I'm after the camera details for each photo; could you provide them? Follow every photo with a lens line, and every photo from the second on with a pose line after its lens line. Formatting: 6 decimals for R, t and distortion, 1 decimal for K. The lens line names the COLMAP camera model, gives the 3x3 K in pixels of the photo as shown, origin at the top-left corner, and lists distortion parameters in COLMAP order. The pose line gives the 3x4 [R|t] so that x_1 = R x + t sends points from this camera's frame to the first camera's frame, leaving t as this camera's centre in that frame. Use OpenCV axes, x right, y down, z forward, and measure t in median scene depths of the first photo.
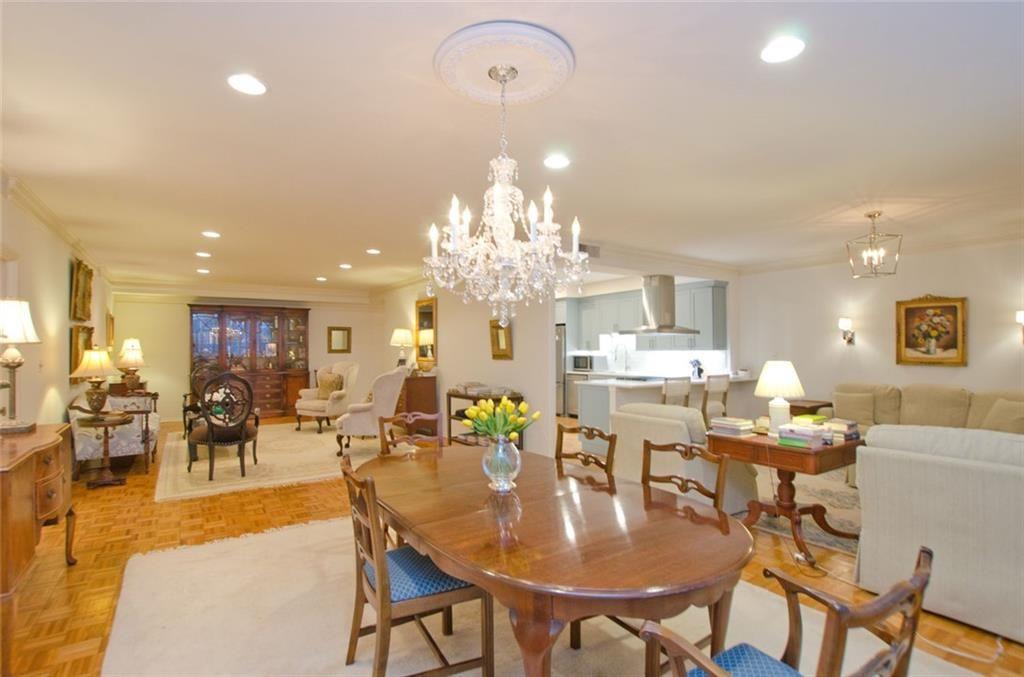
lens RADIAL K [[473.2, 0, 515.3], [0, 473.2, 344.3], [0, 0, 1]] dist [-0.029167, 0.000409]
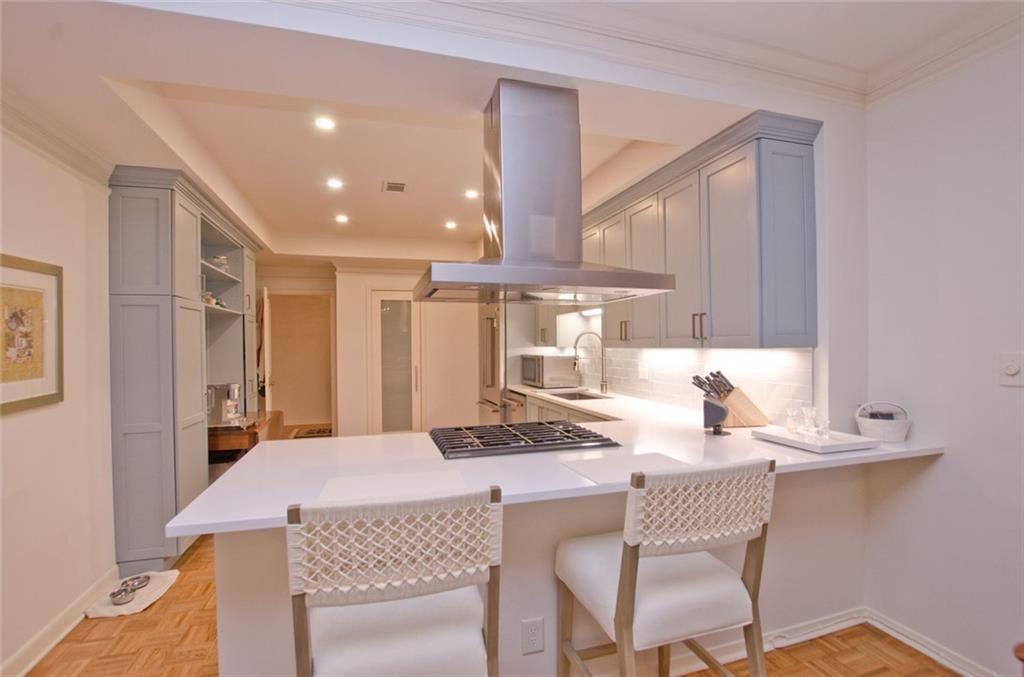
lens RADIAL K [[469.0, 0, 509.2], [0, 469.0, 344.8], [0, 0, 1]] dist [-0.030009, 0.000075]
pose [[0.952954, -0.002839, -0.303102, 0.458464], [0.008023, 0.999842, 0.015859, 0.005229], [0.303009, -0.017545, 0.952826, 0.851160]]
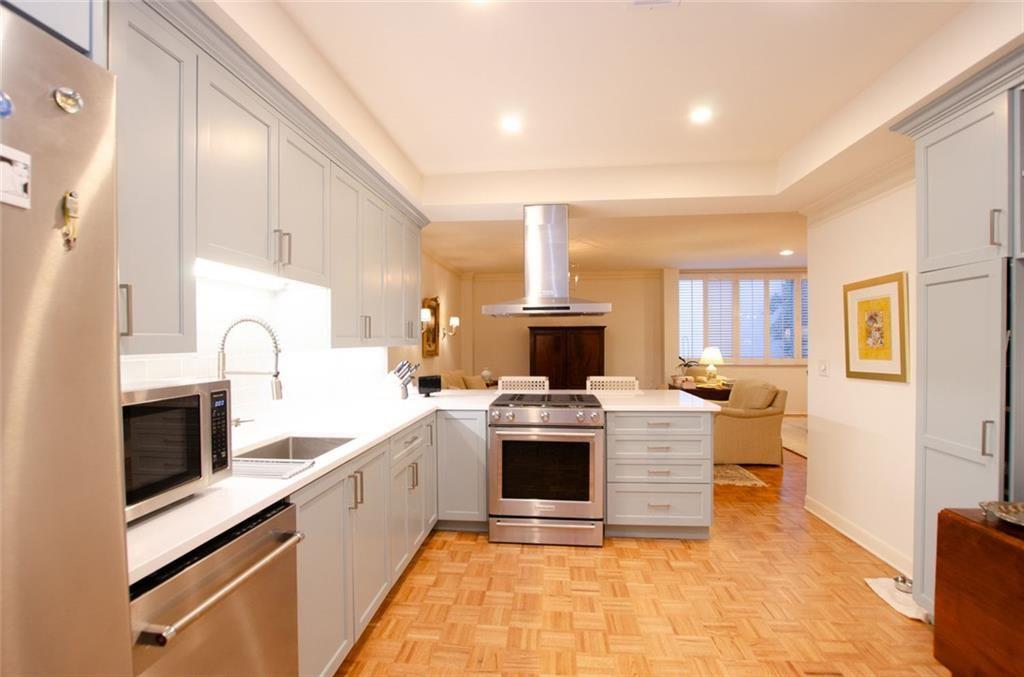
lens RADIAL K [[469.0, 0, 509.2], [0, 469.0, 344.8], [0, 0, 1]] dist [-0.030009, 0.000075]
pose [[-0.775491, 0.001783, 0.631356, -0.001265], [-0.000843, 0.999992, -0.003860, 0.019779], [-0.631358, -0.003525, -0.775484, 1.724469]]
